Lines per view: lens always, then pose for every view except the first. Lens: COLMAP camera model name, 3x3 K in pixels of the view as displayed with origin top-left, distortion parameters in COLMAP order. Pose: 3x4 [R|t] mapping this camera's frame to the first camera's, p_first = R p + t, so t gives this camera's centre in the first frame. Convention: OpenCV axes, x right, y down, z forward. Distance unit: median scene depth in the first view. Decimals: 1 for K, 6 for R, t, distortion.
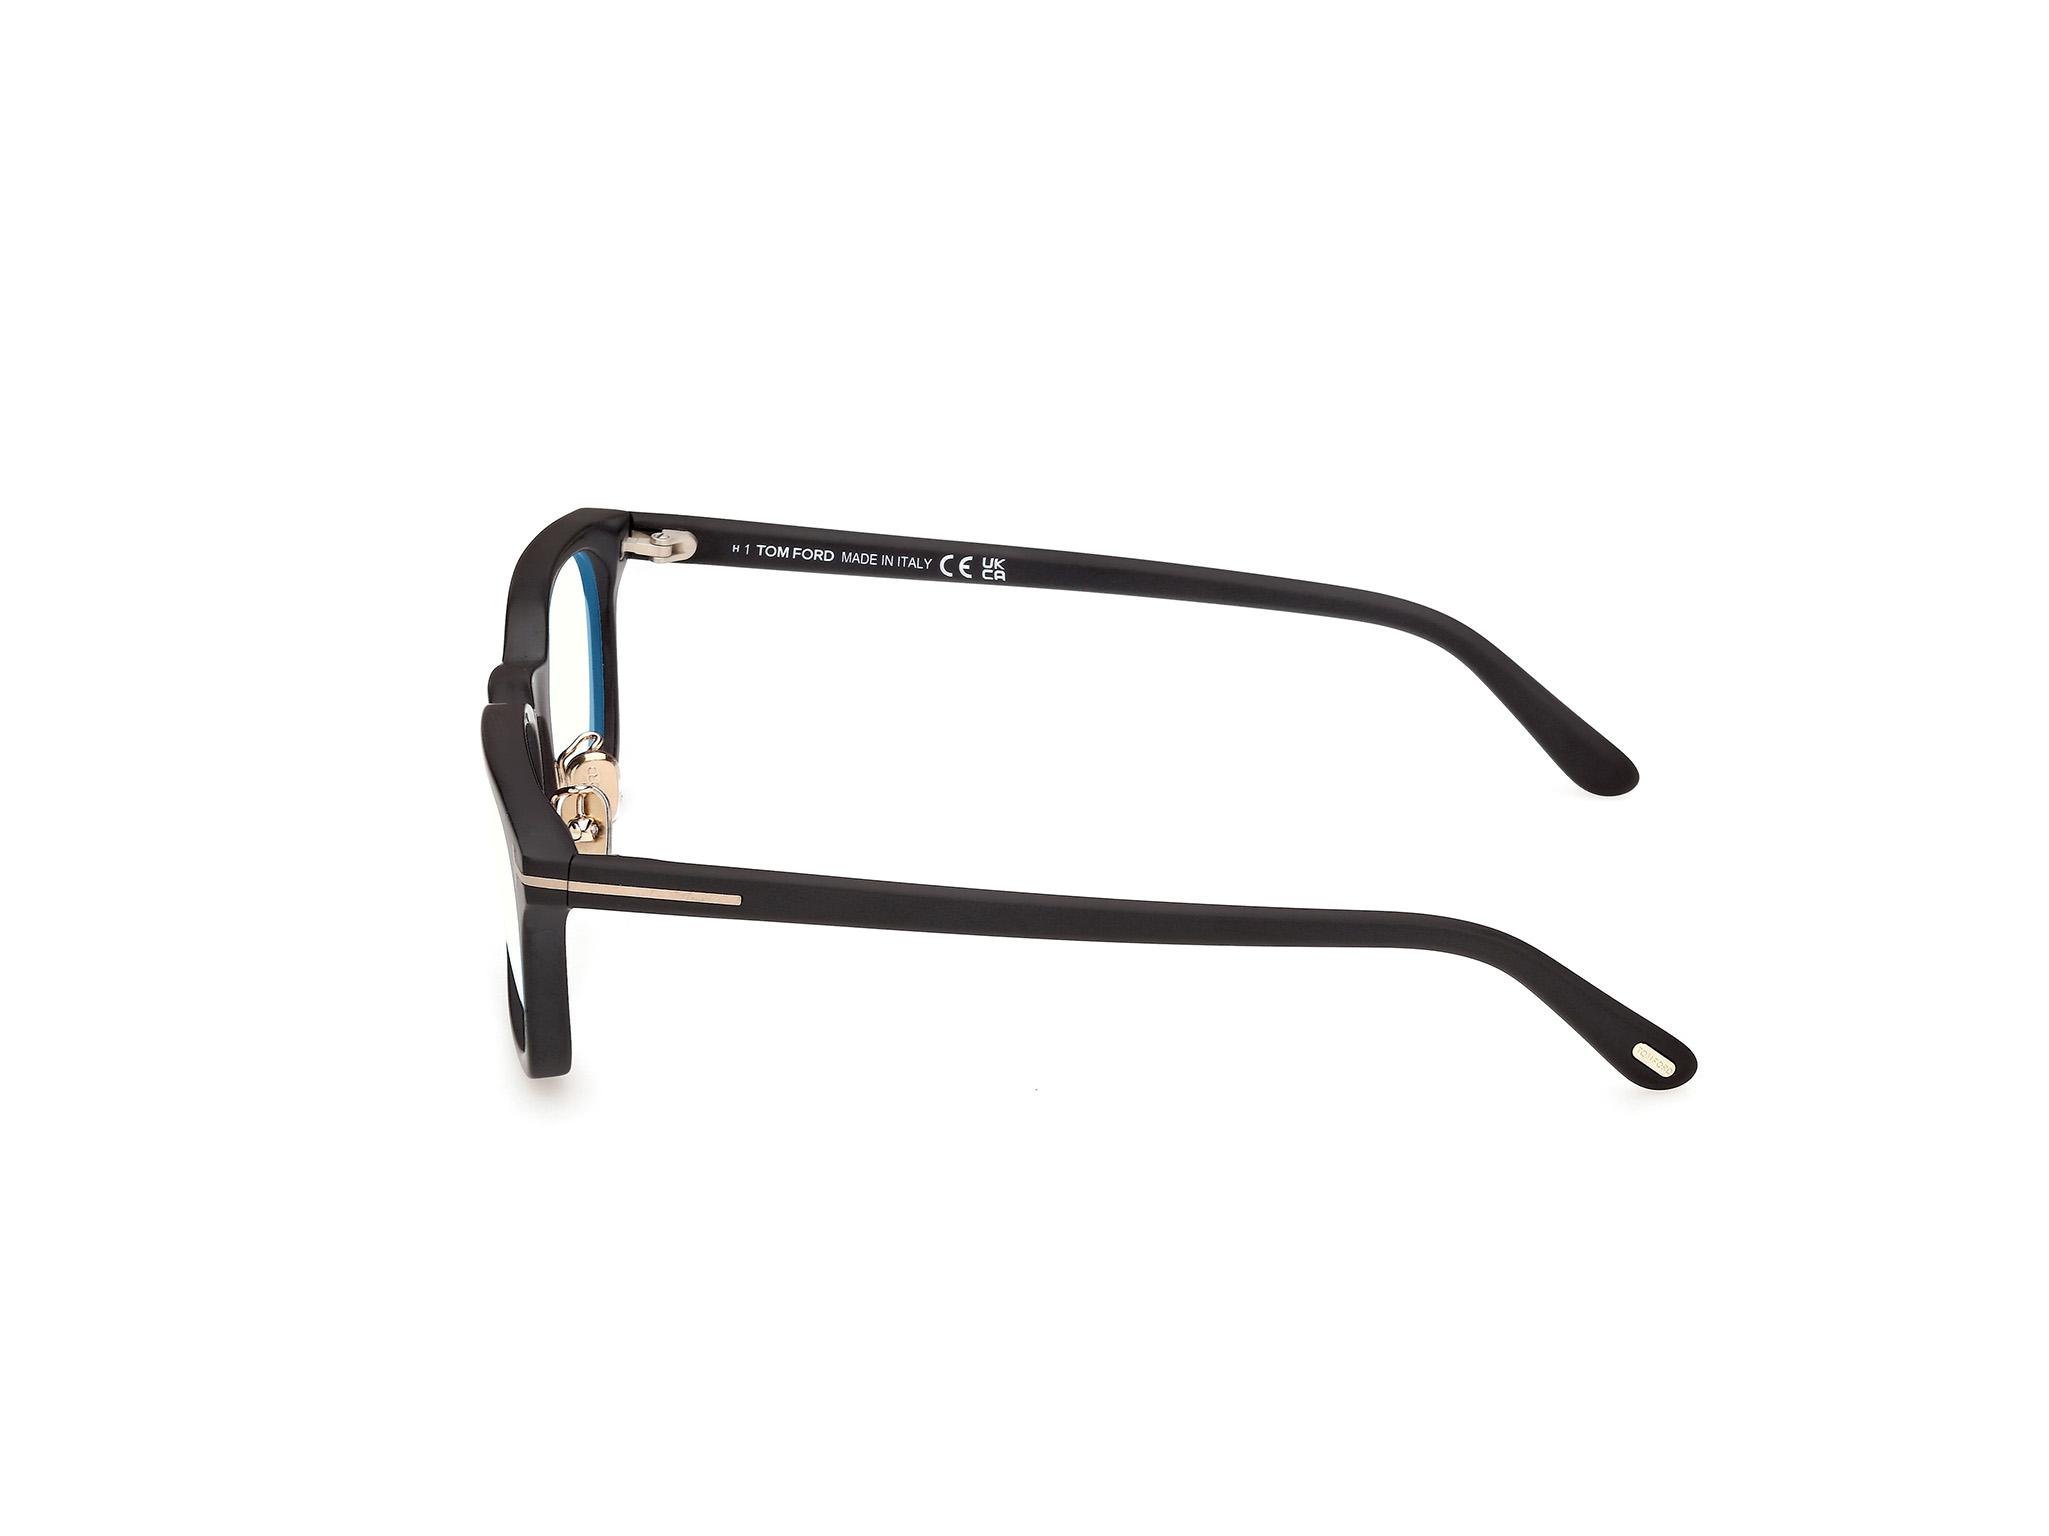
lens RADIAL K [[5215.1, 0, 1024.6], [0, 5215.1, 768.1], [0, 0, 1]] dist [-0.083282, 0.000000]
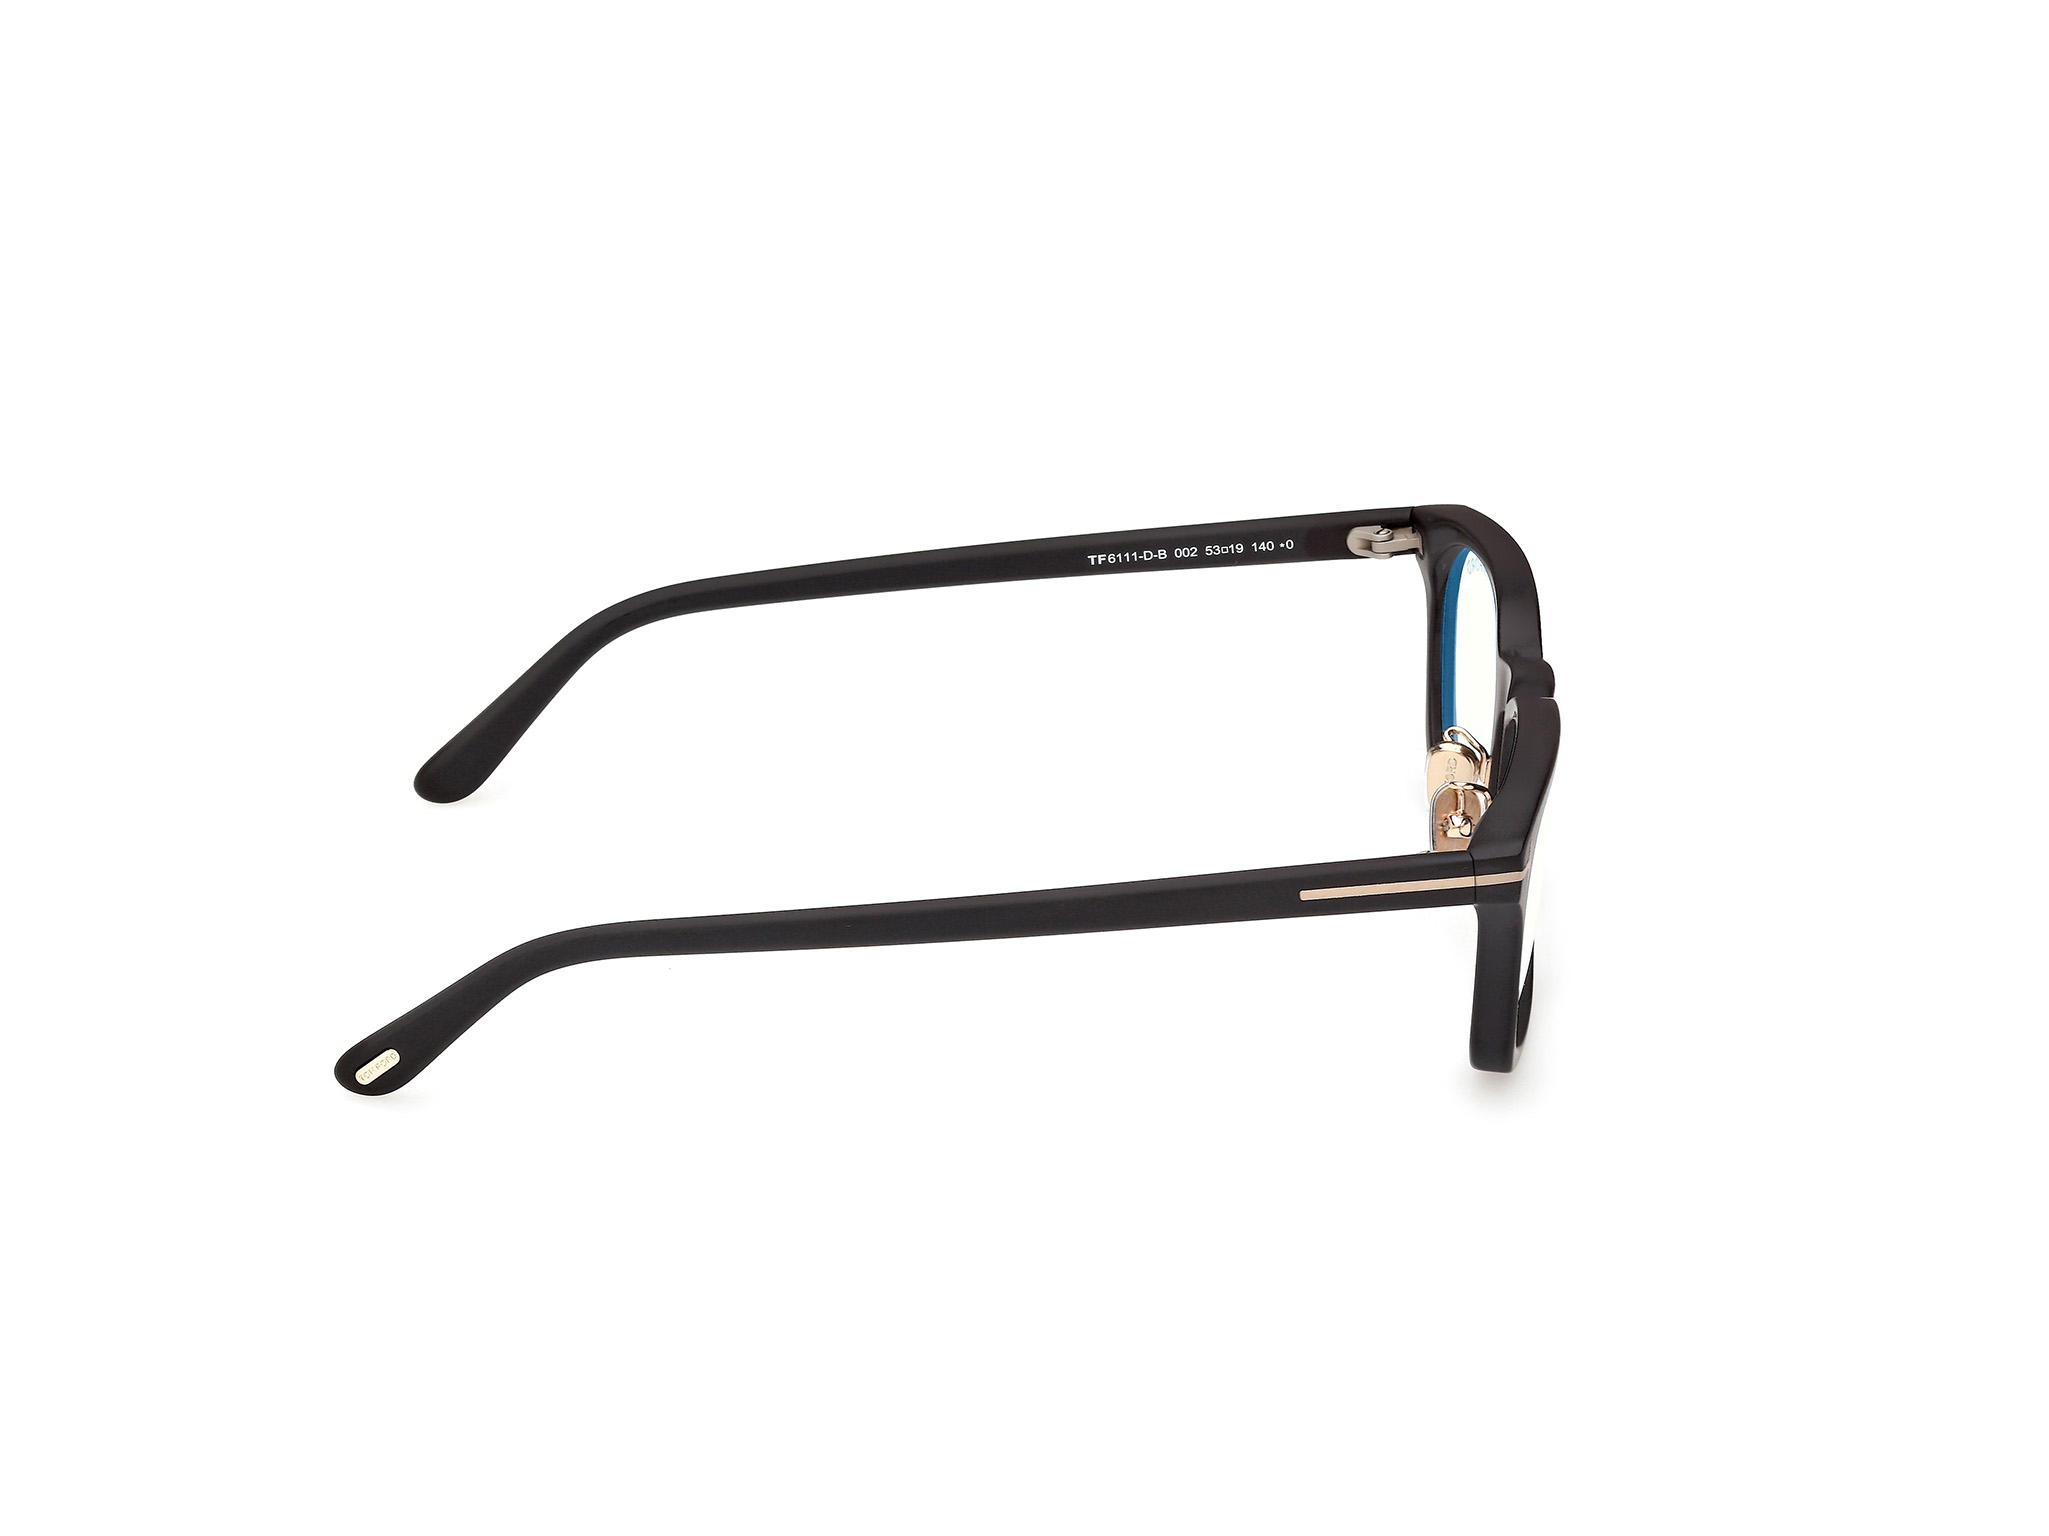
lens RADIAL K [[5215.1, 0, 1024.6], [0, 5215.1, 767.3], [0, 0, 1]] dist [-0.083282, 0.000000]
pose [[-0.879545, 0.002802, -0.475808, 0.461787], [-0.014751, 0.999341, 0.033154, -0.032079], [0.475588, 0.036179, -0.878924, 1.853189]]
